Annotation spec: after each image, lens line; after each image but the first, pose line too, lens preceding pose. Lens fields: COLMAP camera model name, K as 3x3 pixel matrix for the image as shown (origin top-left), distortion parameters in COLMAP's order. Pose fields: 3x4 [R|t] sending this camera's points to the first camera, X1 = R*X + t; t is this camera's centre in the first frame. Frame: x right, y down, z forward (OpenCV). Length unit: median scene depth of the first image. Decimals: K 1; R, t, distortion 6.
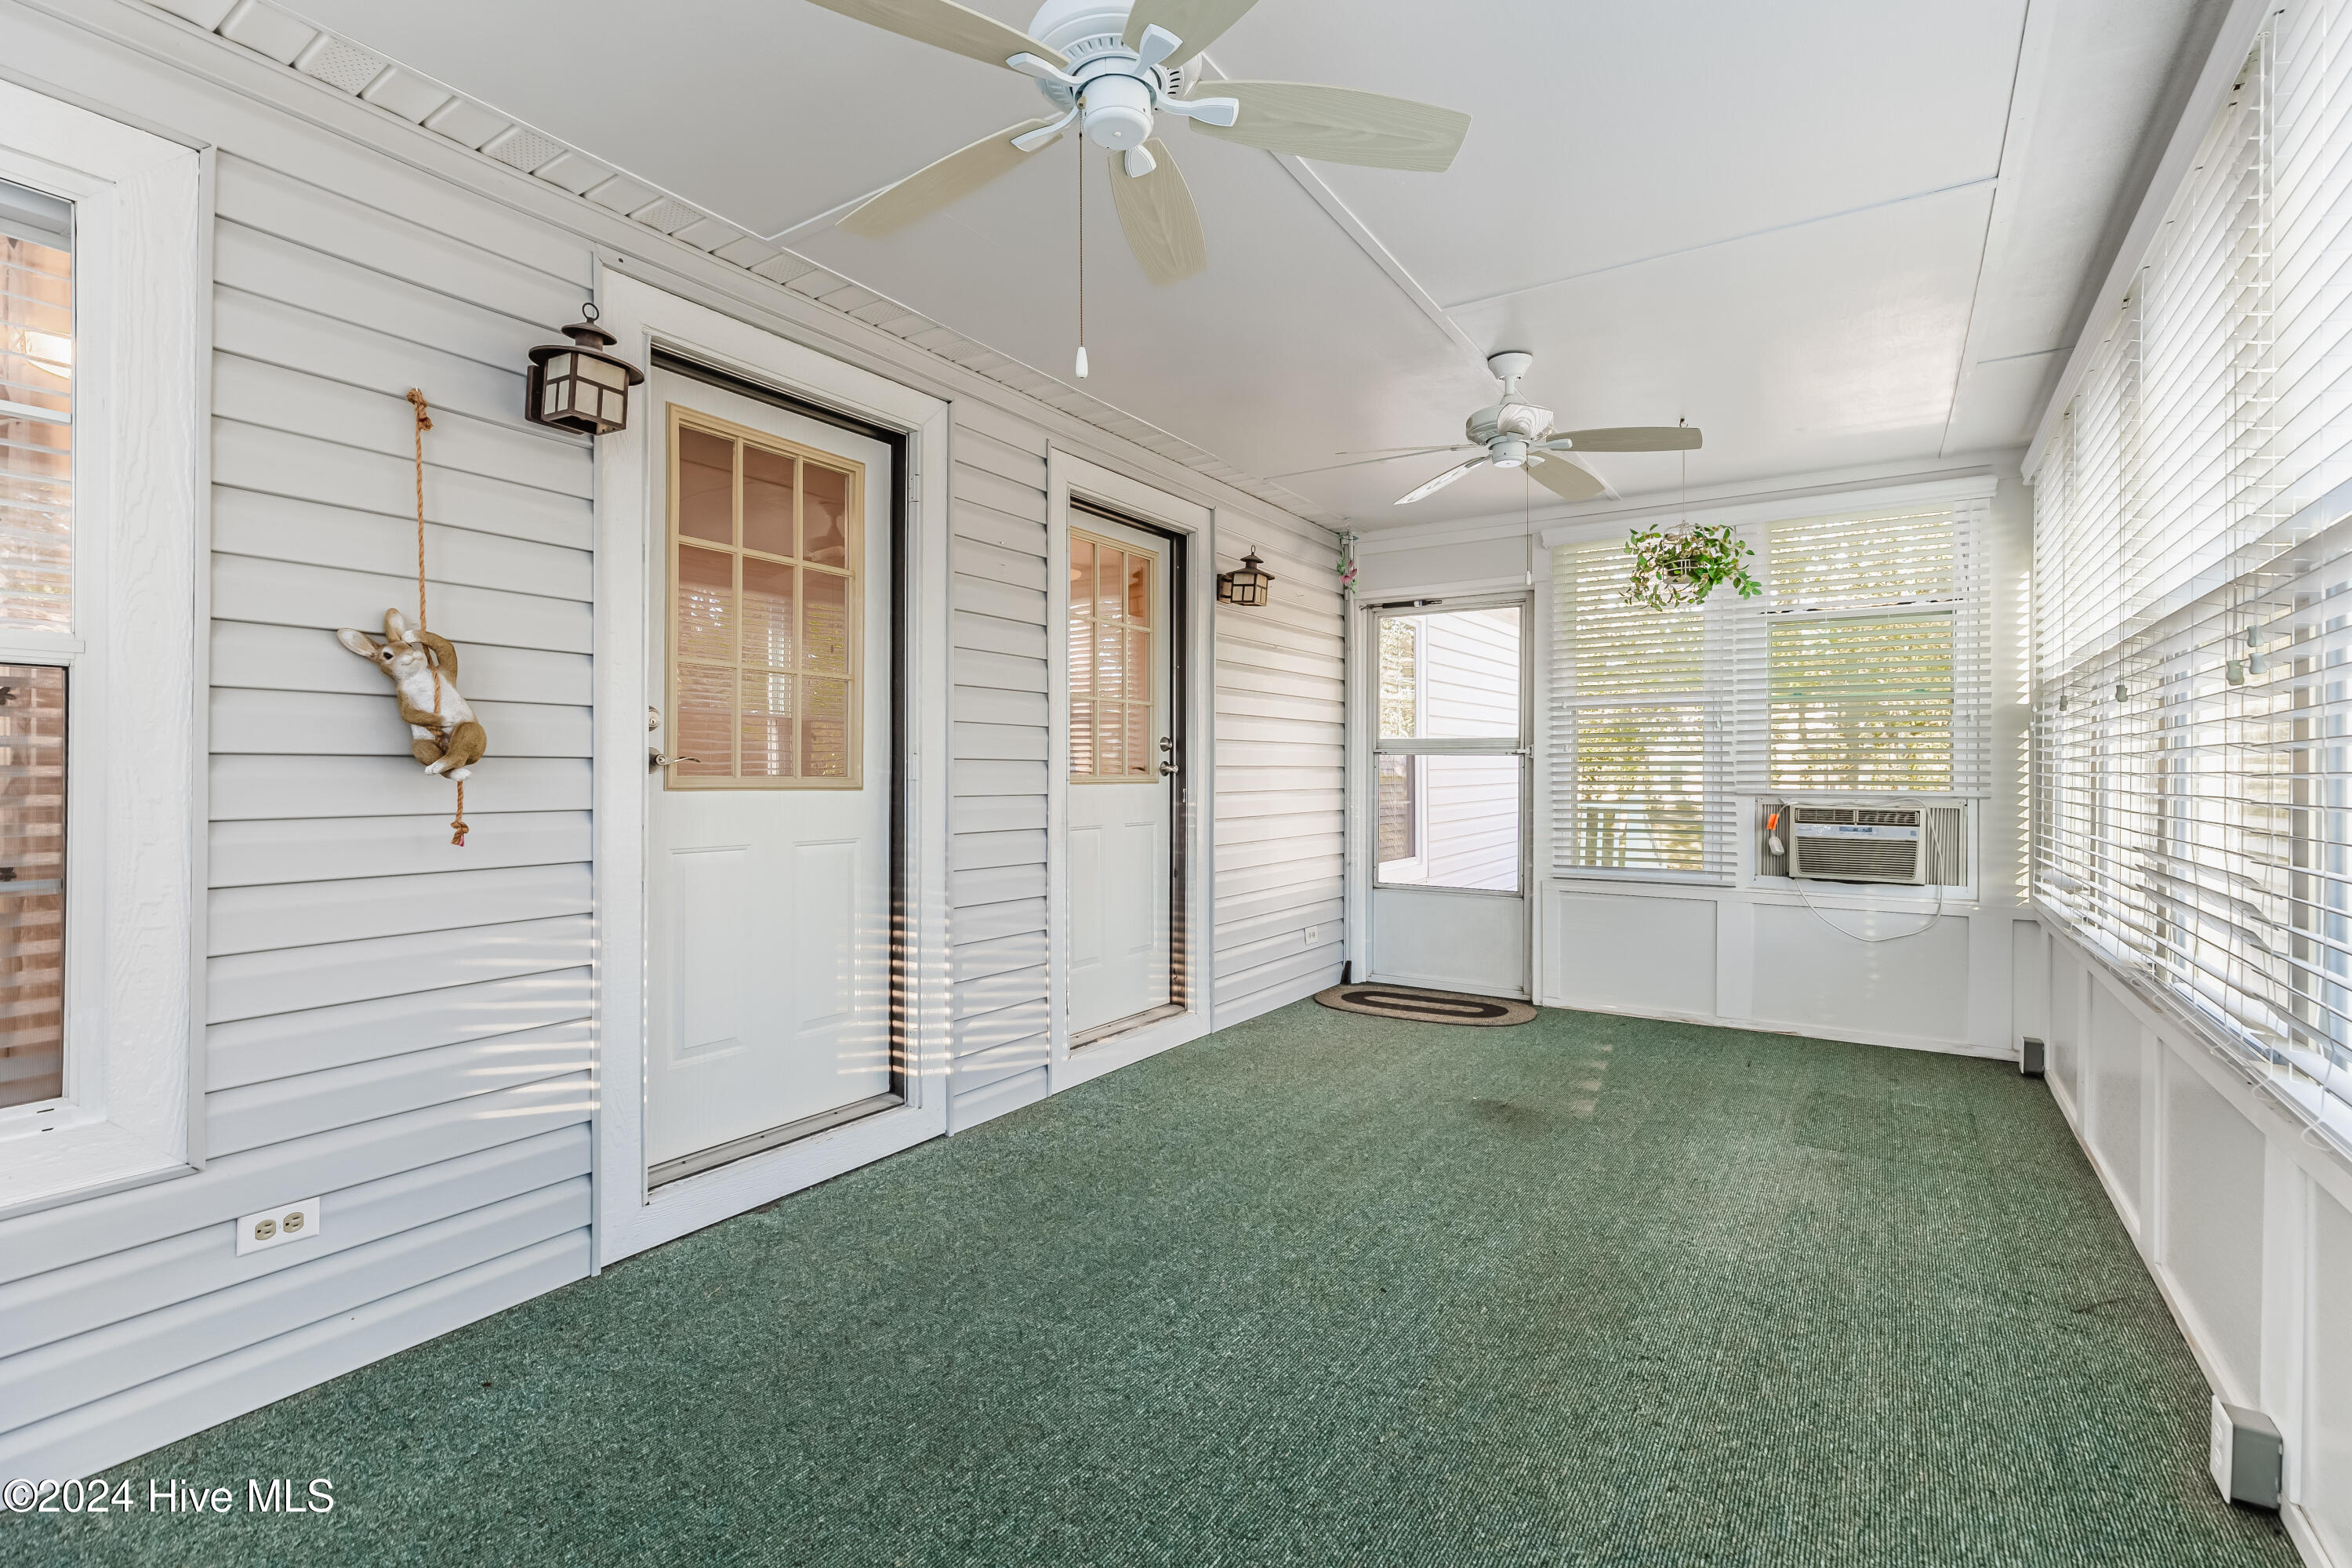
lens RADIAL K [[1074.4, 0, 1177.9], [0, 1074.4, 775.2], [0, 0, 1]] dist [0.003699, 0.000564]
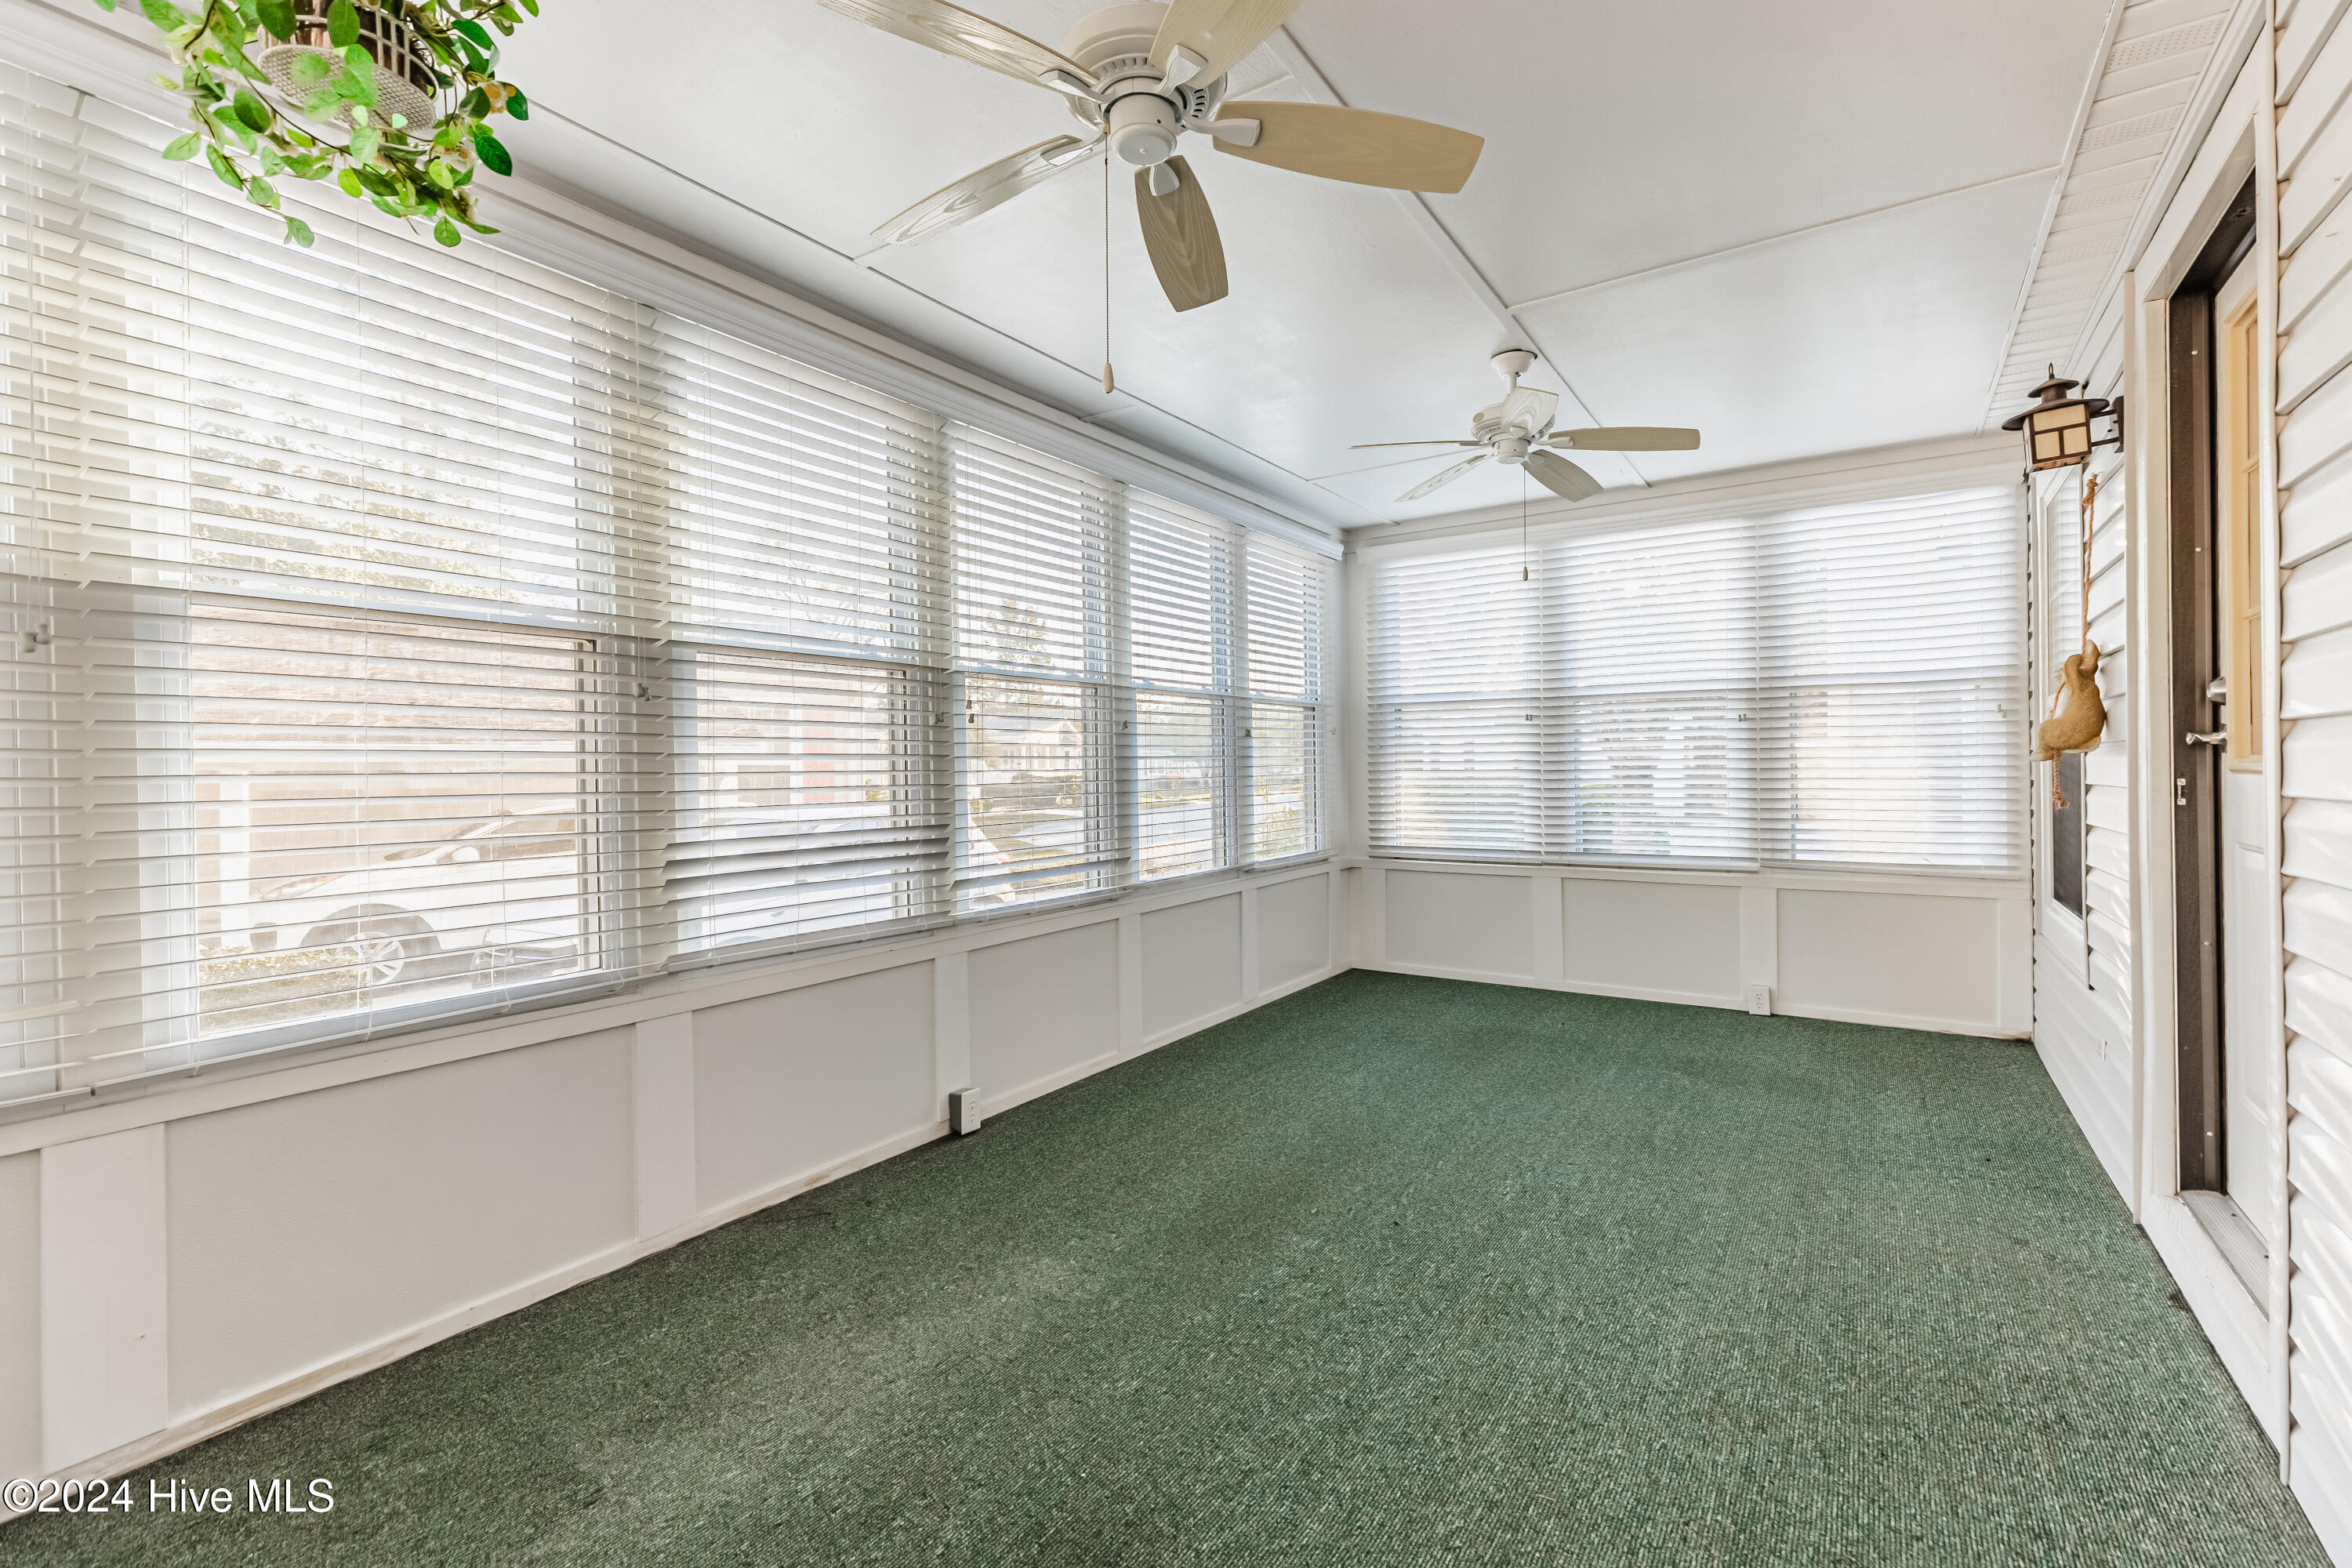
lens RADIAL K [[1074.4, 0, 1170.4], [0, 1074.4, 775.2], [0, 0, 1]] dist [0.003699, 0.000564]
pose [[-0.999911, 0.013202, 0.002100, 0.389974], [0.013214, 0.999896, 0.005694, 0.000342], [-0.002025, 0.005721, -0.999982, 1.967925]]
